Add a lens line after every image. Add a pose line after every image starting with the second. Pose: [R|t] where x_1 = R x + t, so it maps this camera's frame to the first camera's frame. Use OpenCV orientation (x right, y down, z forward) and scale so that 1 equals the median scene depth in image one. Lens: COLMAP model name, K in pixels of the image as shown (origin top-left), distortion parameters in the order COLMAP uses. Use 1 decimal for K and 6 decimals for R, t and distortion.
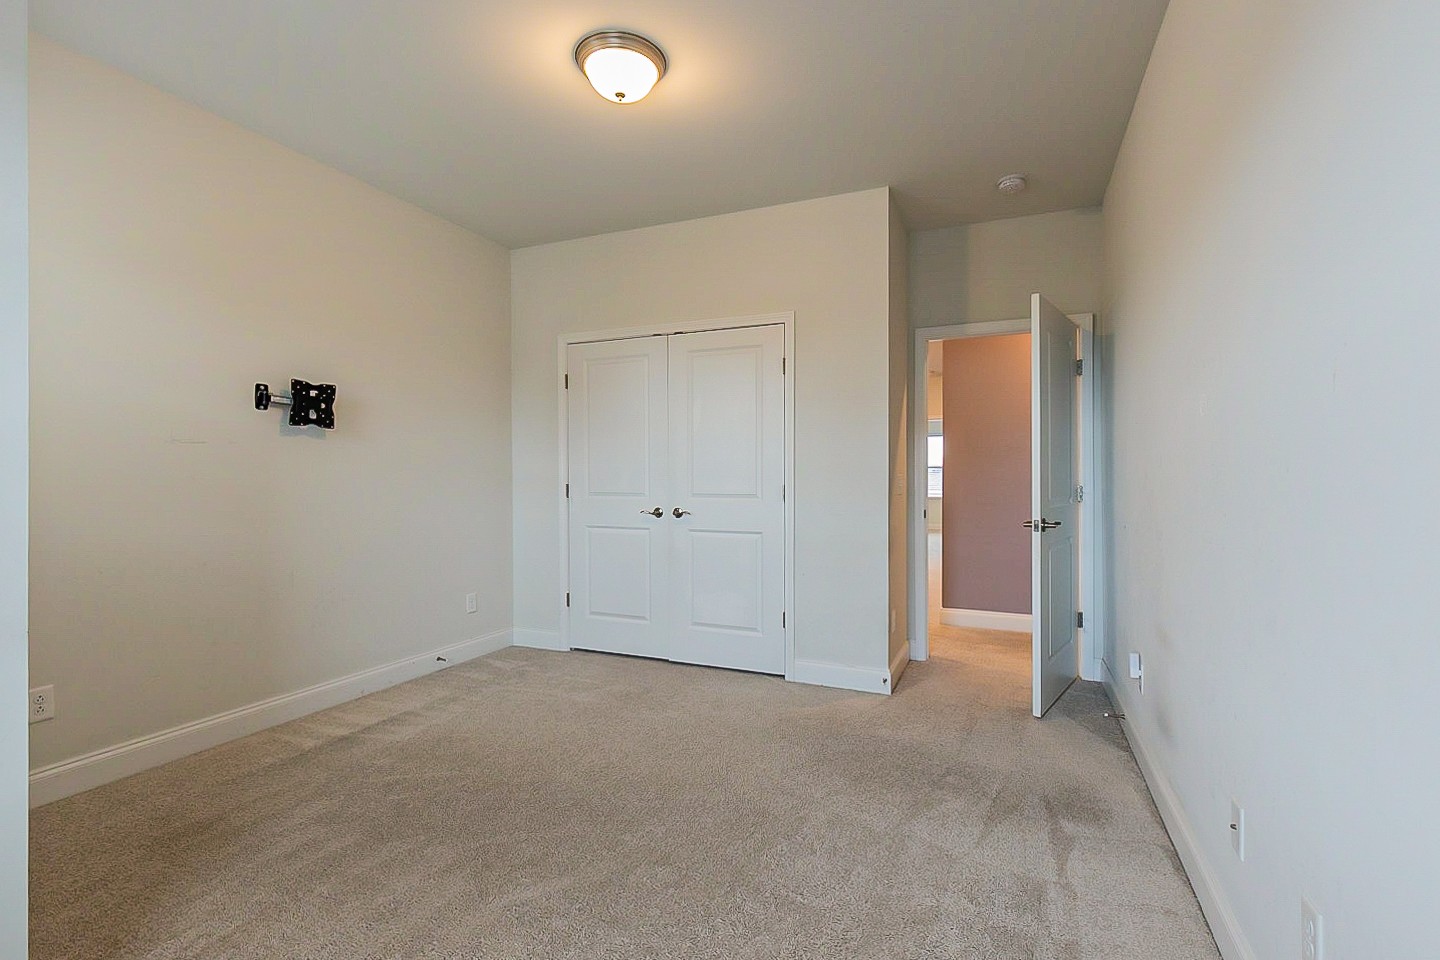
lens RADIAL K [[653.1, 0, 719.1], [0, 653.1, 478.4], [0, 0, 1]] dist [0.009010, -0.001949]
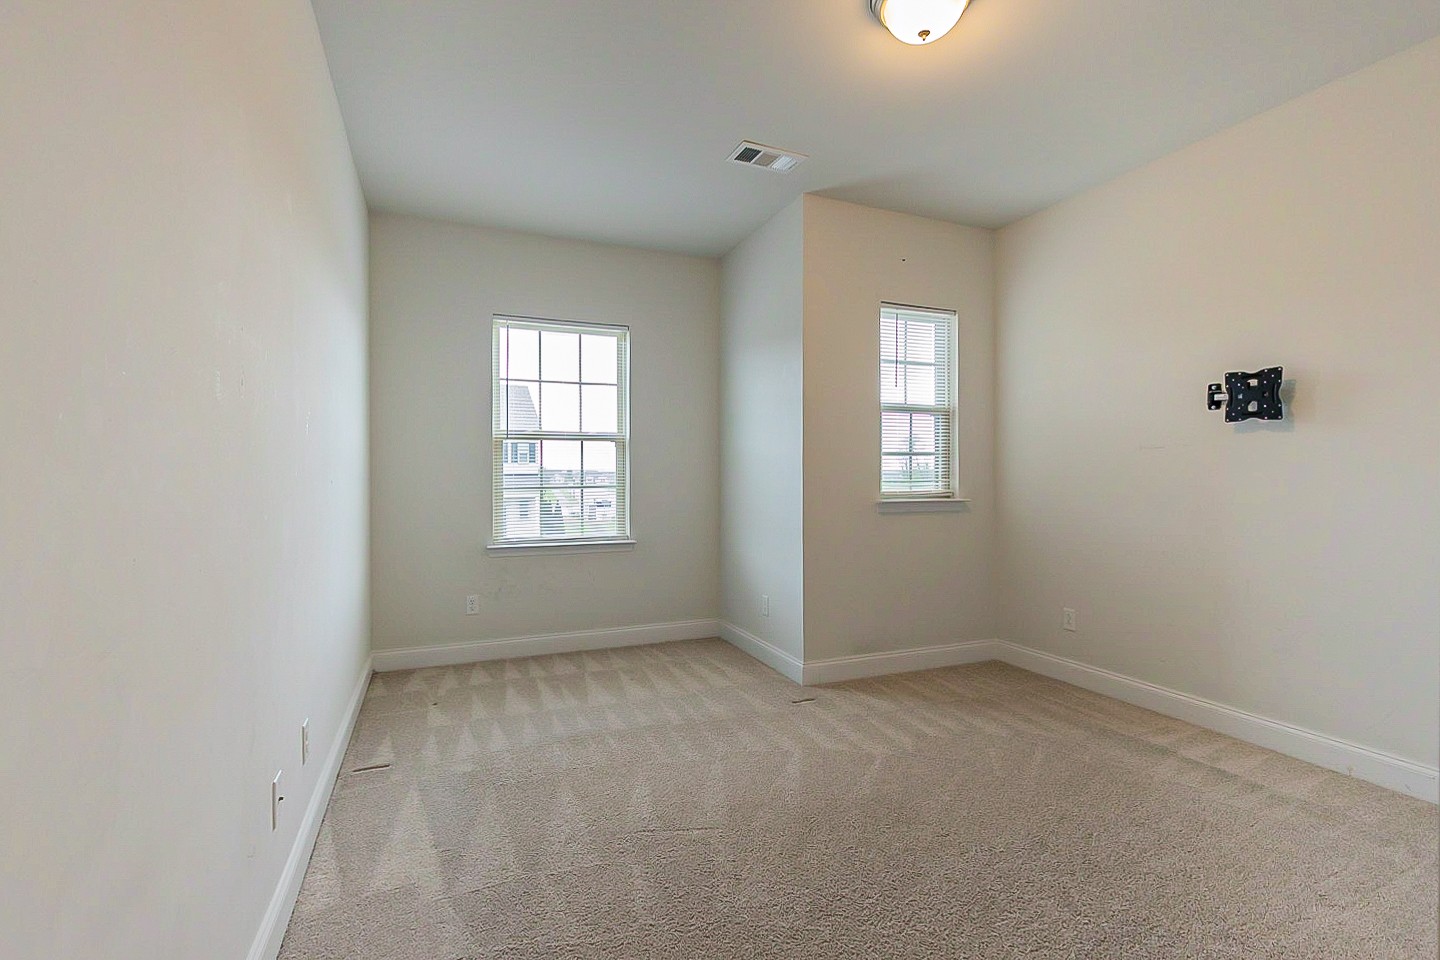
lens RADIAL K [[653.1, 0, 717.0], [0, 653.1, 485.6], [0, 0, 1]] dist [0.009010, -0.001949]
pose [[-0.683052, 0.014946, -0.730217, 0.525800], [0.002382, 0.999831, 0.018237, -0.009092], [0.730366, 0.010718, -0.682972, 1.089154]]
